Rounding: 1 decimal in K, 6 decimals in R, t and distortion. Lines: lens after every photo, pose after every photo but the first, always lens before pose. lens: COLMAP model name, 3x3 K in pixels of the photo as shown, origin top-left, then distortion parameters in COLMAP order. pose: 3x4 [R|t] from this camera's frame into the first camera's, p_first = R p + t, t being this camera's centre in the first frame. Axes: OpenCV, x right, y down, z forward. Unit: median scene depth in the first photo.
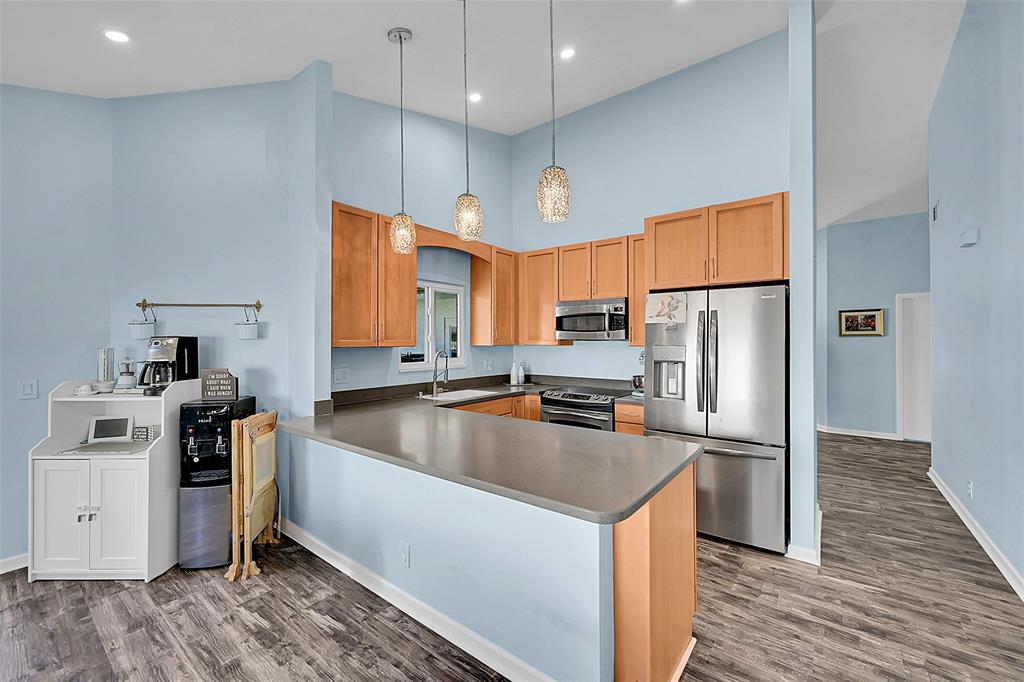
lens RADIAL K [[410.9, 0, 526.7], [0, 410.9, 341.6], [0, 0, 1]] dist [-0.002435, 0.001327]
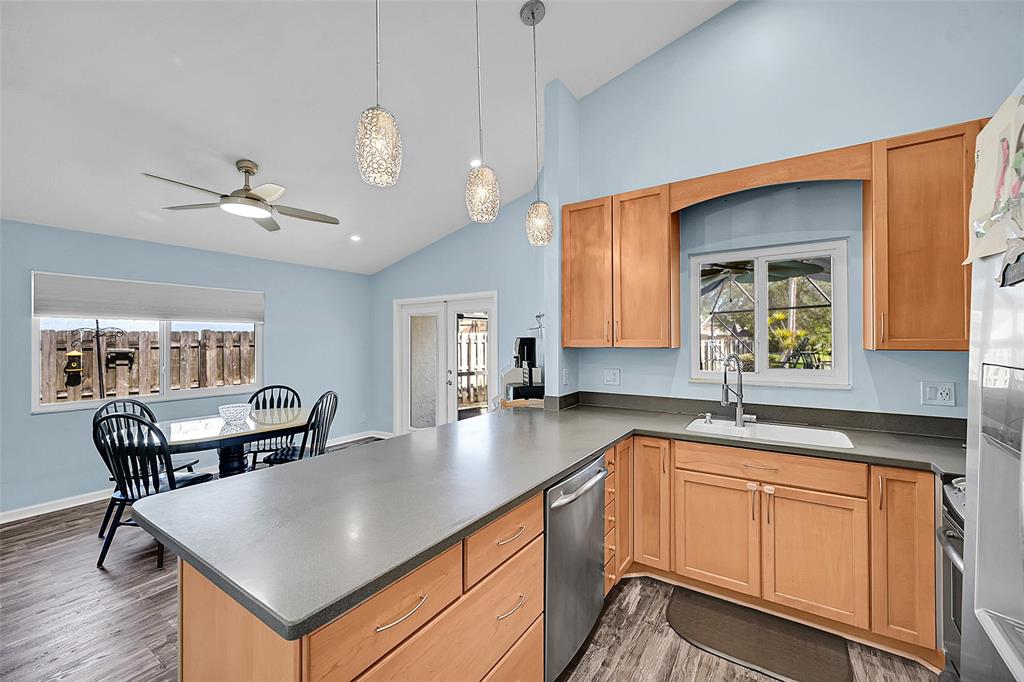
lens RADIAL K [[410.9, 0, 509.9], [0, 410.9, 338.3], [0, 0, 1]] dist [-0.002435, 0.001327]
pose [[0.027271, -0.003414, -0.999622, 0.448388], [0.000460, 0.999994, -0.003403, -0.003291], [0.999628, -0.000367, 0.027272, 0.666108]]
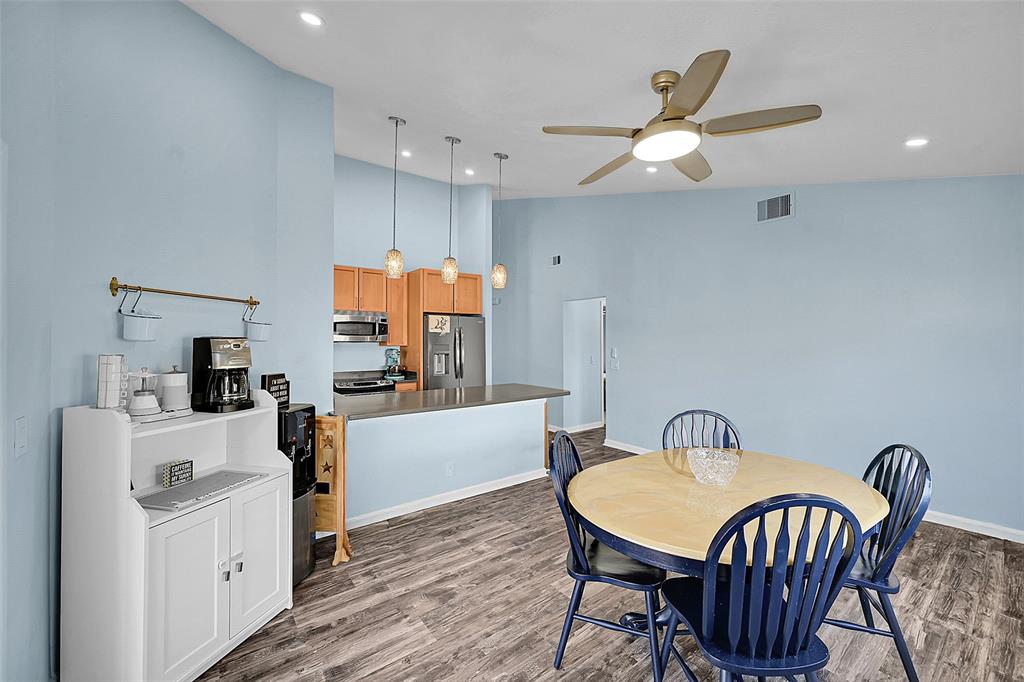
lens RADIAL K [[410.9, 0, 517.8], [0, 410.9, 340.0], [0, 0, 1]] dist [-0.002435, 0.001327]
pose [[0.251628, 0.004238, 0.967815, -1.136171], [0.003204, 0.999981, -0.005211, -0.000476], [-0.967819, 0.004412, 0.251610, 0.190429]]
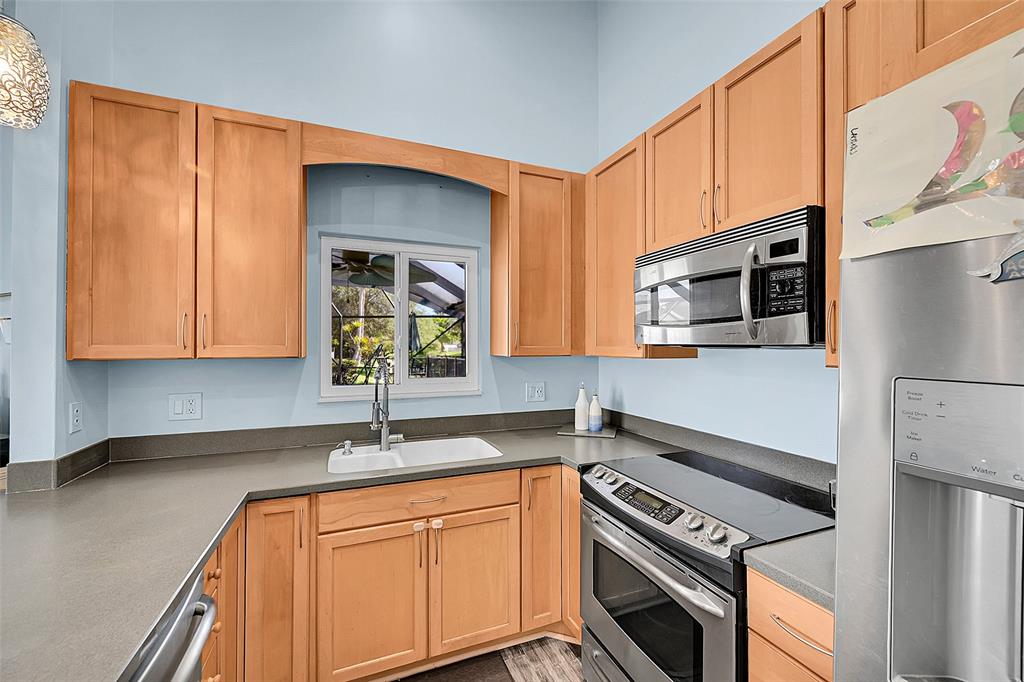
lens RADIAL K [[410.9, 0, 525.4], [0, 410.9, 342.8], [0, 0, 1]] dist [-0.002435, 0.001327]
pose [[0.854720, -0.000998, -0.519088, 0.234468], [-0.004796, 0.999940, -0.009820, -0.002961], [0.519067, 0.010883, 0.854664, 0.680419]]
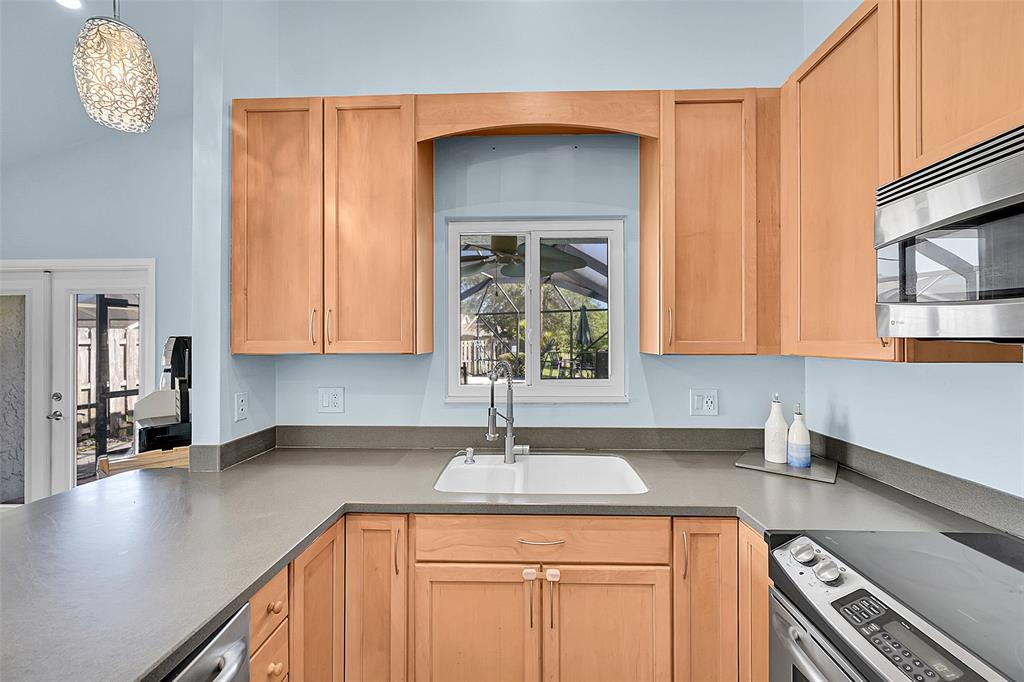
lens RADIAL K [[410.9, 0, 528.7], [0, 410.9, 338.5], [0, 0, 1]] dist [-0.002435, 0.001327]
pose [[0.570628, -0.001089, -0.821208, 0.186852], [-0.003025, 0.999990, -0.003428, -0.004553], [0.821203, 0.004440, 0.570619, 0.807737]]
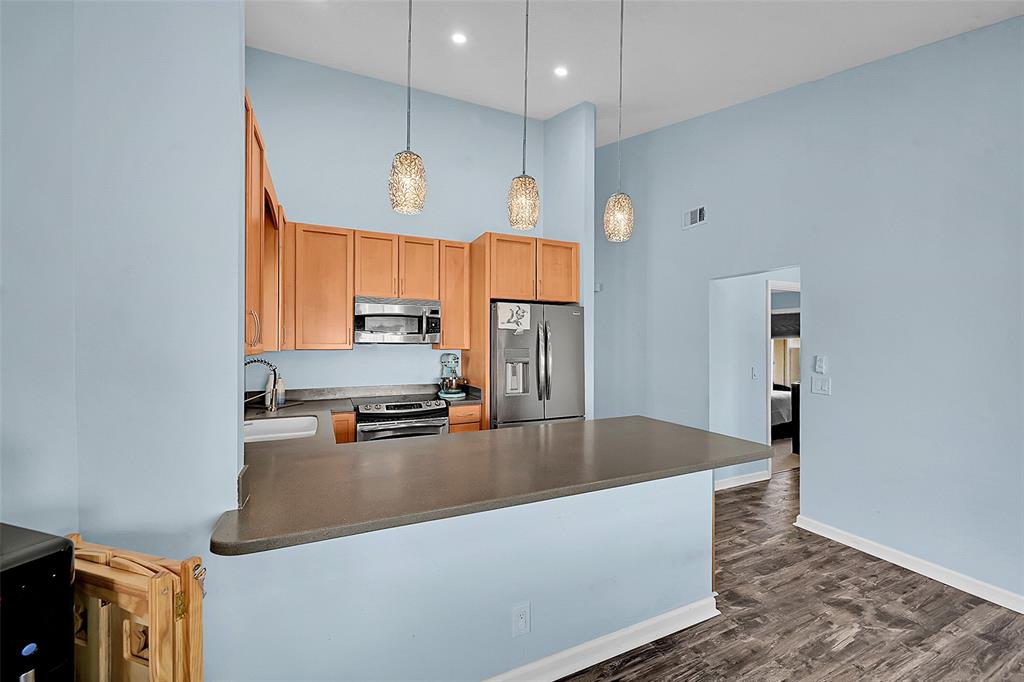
lens RADIAL K [[410.9, 0, 510.1], [0, 410.9, 347.2], [0, 0, 1]] dist [-0.002435, 0.001327]
pose [[0.466594, -0.005887, 0.884452, -0.606206], [0.001453, 0.999982, 0.005889, 0.000098], [-0.884470, -0.001463, 0.466594, 0.404507]]
